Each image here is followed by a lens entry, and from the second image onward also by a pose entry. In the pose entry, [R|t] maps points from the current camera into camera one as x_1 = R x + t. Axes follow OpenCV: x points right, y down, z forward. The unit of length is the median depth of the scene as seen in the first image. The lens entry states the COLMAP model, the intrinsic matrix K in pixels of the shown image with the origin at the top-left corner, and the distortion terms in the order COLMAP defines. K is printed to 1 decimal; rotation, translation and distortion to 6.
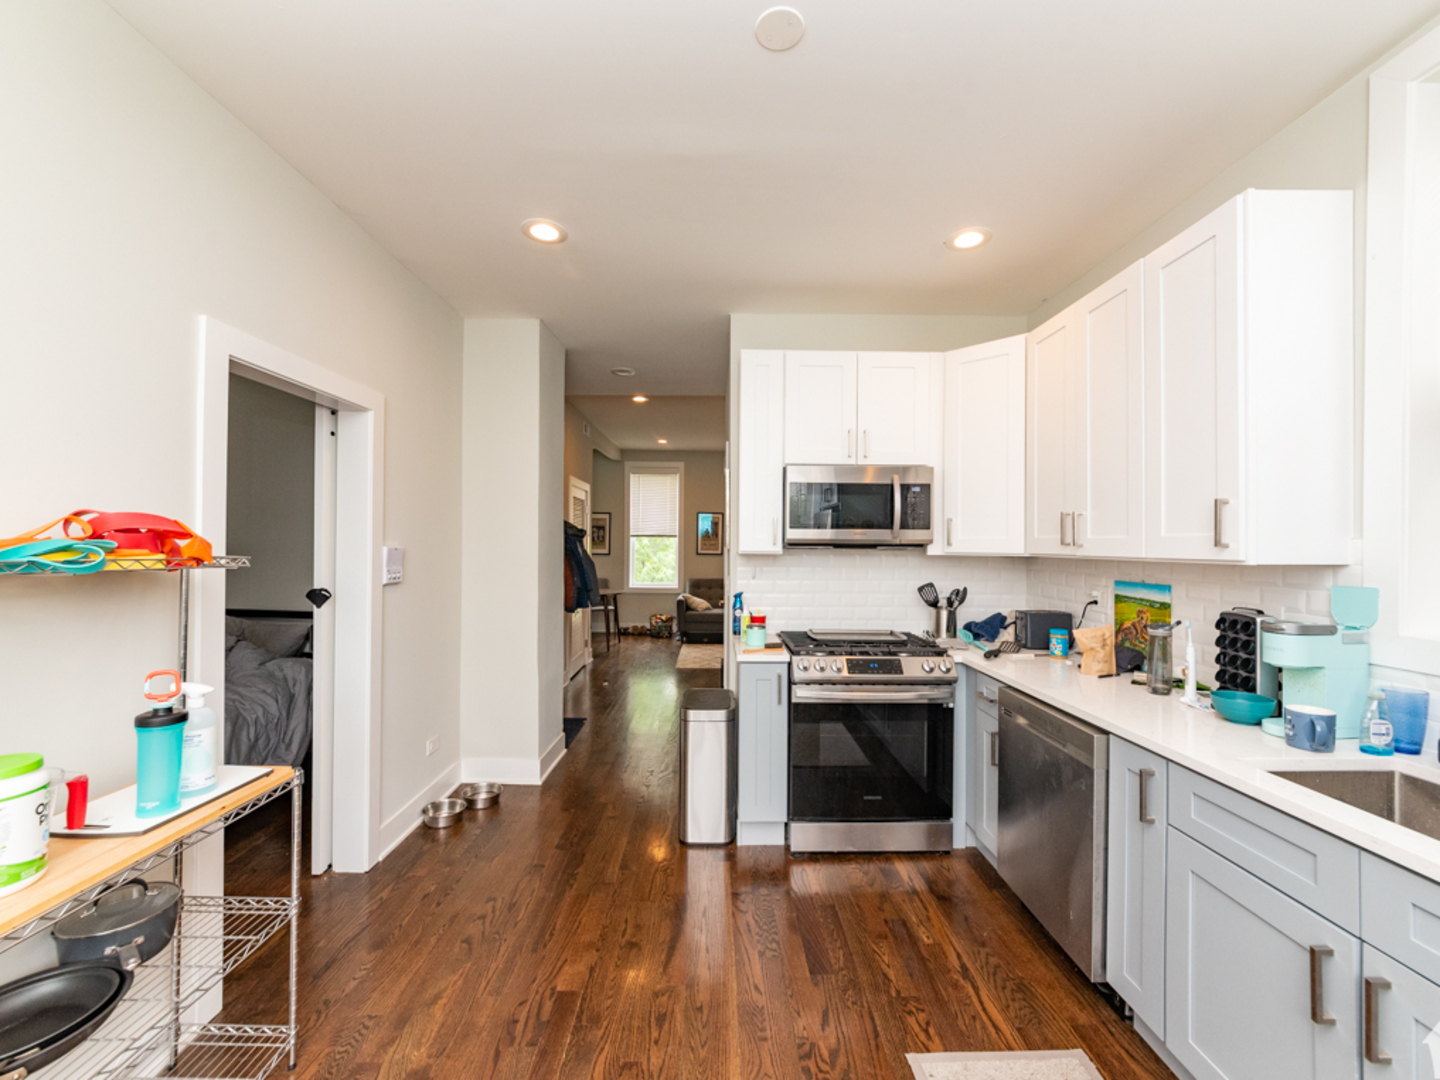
lens RADIAL K [[585.3, 0, 720.0], [0, 585.3, 540.0], [0, 0, 1]] dist [0.000253, 0.000256]
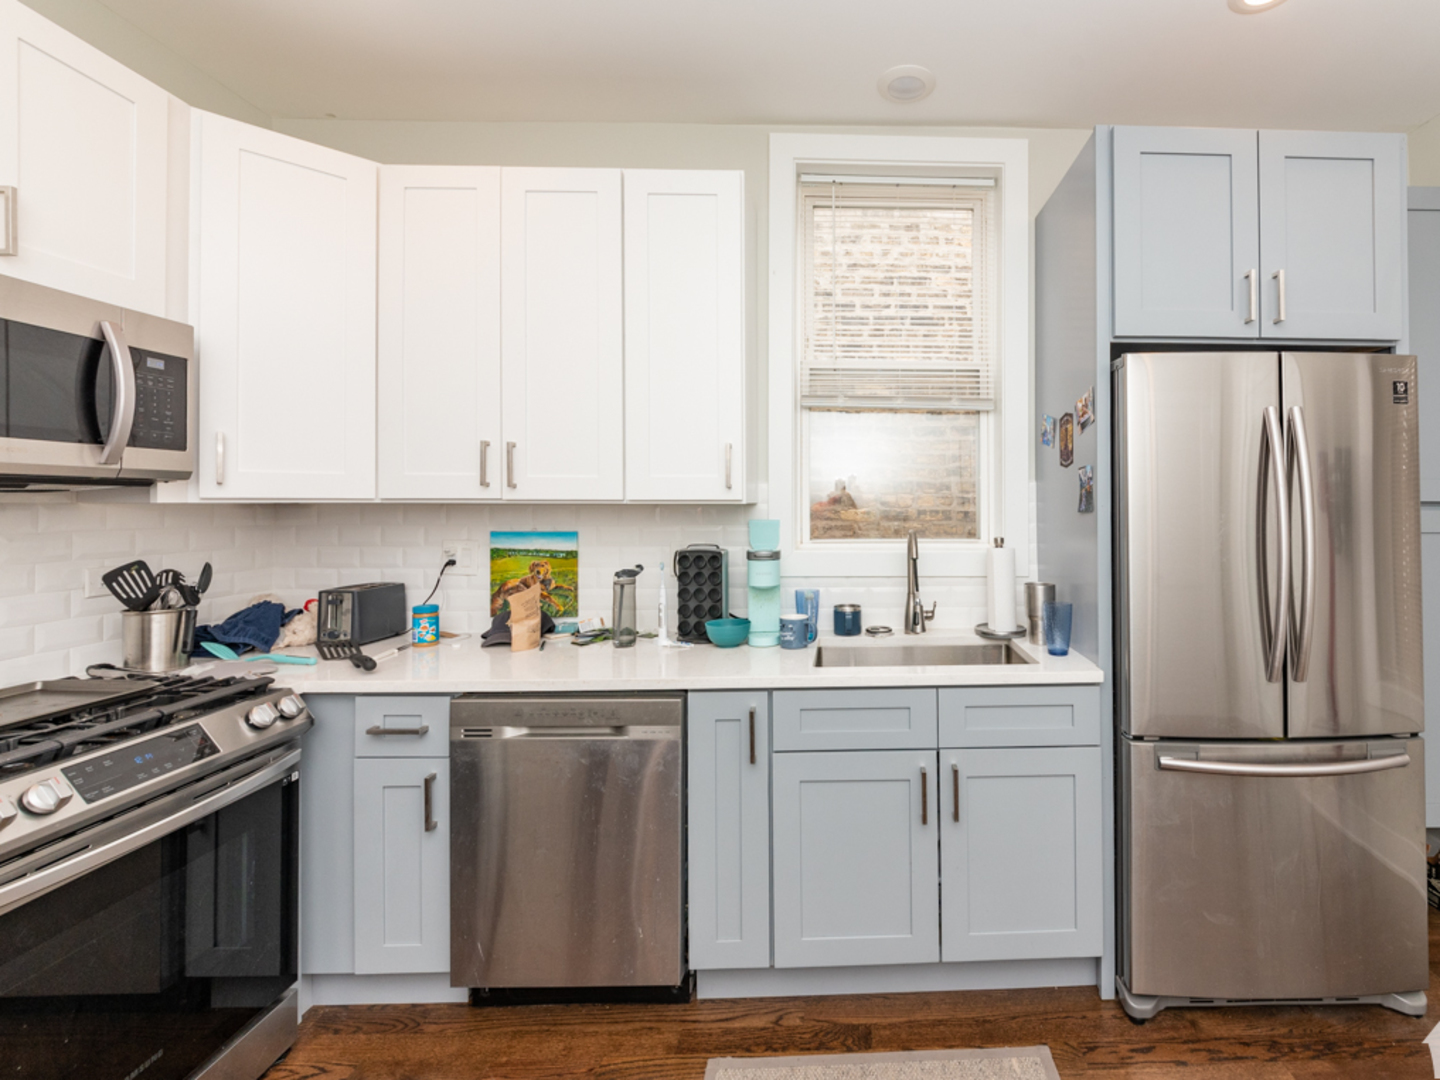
lens RADIAL K [[657.5, 0, 852.1], [0, 657.5, 497.1], [0, 0, 1]] dist [-0.001319, 0.000037]
pose [[-0.018643, 0.007798, 0.999796, -0.238974], [-0.007426, 0.999941, -0.007937, 0.025345], [-0.999799, -0.007572, -0.018584, 0.522466]]
